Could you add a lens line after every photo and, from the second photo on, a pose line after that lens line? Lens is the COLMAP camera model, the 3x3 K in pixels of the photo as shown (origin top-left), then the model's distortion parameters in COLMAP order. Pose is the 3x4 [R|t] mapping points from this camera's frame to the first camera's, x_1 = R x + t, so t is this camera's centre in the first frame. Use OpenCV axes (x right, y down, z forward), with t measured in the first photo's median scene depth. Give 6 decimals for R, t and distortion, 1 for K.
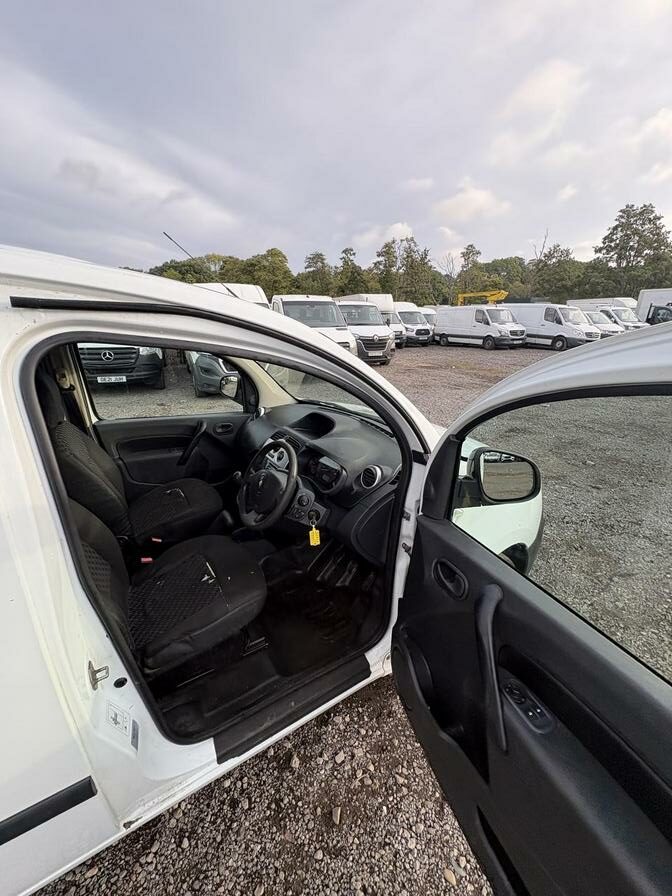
lens RADIAL K [[361.0, 0, 336.0], [0, 361.0, 448.0], [0, 0, 1]] dist [0.000788, 0.000151]
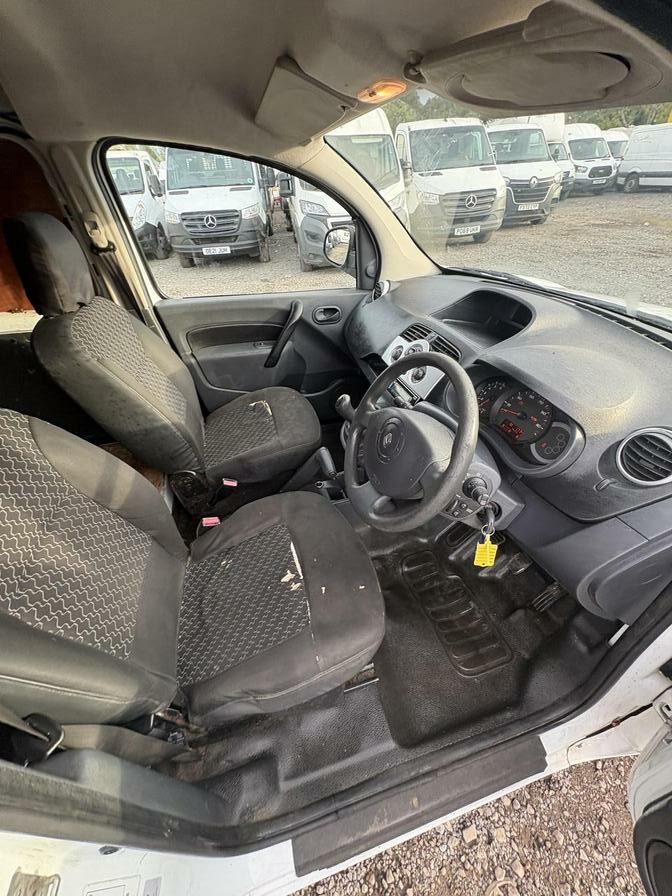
lens RADIAL K [[367.2, 0, 335.2], [0, 367.2, 450.1], [0, 0, 1]] dist [-0.002070, -0.000139]
pose [[0.957874, 0.121616, -0.260167, -0.082982], [-0.036506, 0.950123, 0.309733, -0.025307], [0.284859, -0.287188, 0.914537, 0.290496]]
